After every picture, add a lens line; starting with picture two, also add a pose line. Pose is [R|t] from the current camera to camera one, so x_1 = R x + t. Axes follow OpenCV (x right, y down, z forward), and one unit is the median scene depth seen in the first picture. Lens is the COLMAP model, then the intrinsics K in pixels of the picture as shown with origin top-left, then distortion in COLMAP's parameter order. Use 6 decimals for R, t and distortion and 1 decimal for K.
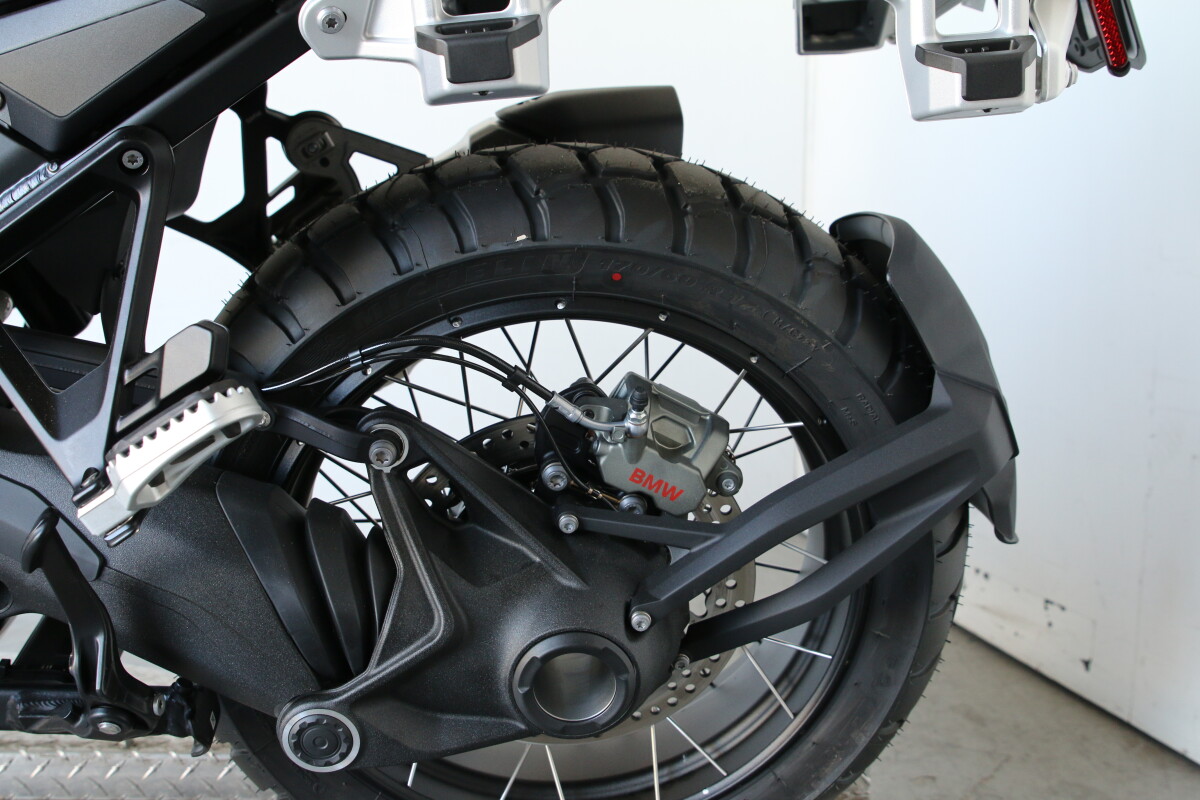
lens RADIAL K [[1311.5, 0, 600.9], [0, 1311.5, 397.3], [0, 0, 1]] dist [-0.098068, 0.000000]
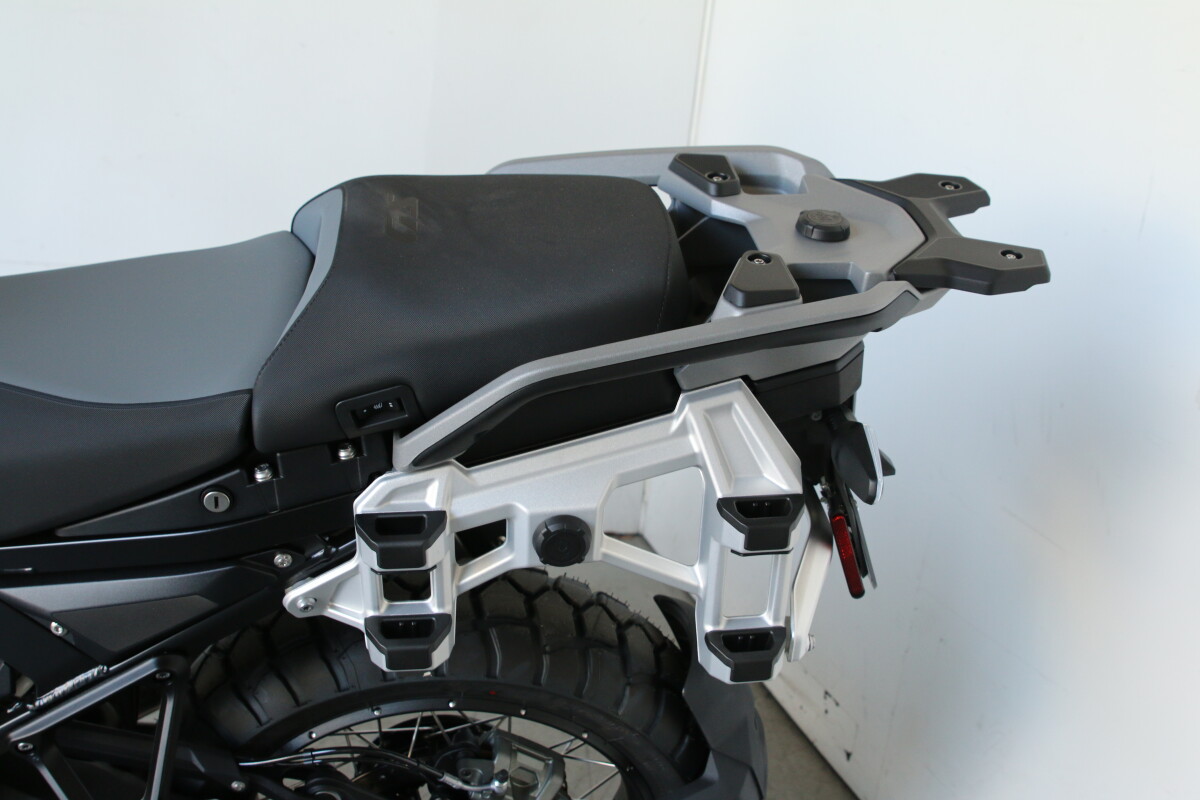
lens RADIAL K [[1311.5, 0, 588.8], [0, 1311.5, 394.8], [0, 0, 1]] dist [-0.098068, 0.000000]
pose [[0.993066, 0.071434, 0.093362, -0.038672], [-0.085635, 0.983682, 0.158230, -0.632035], [-0.080535, -0.165128, 0.982979, -0.338516]]
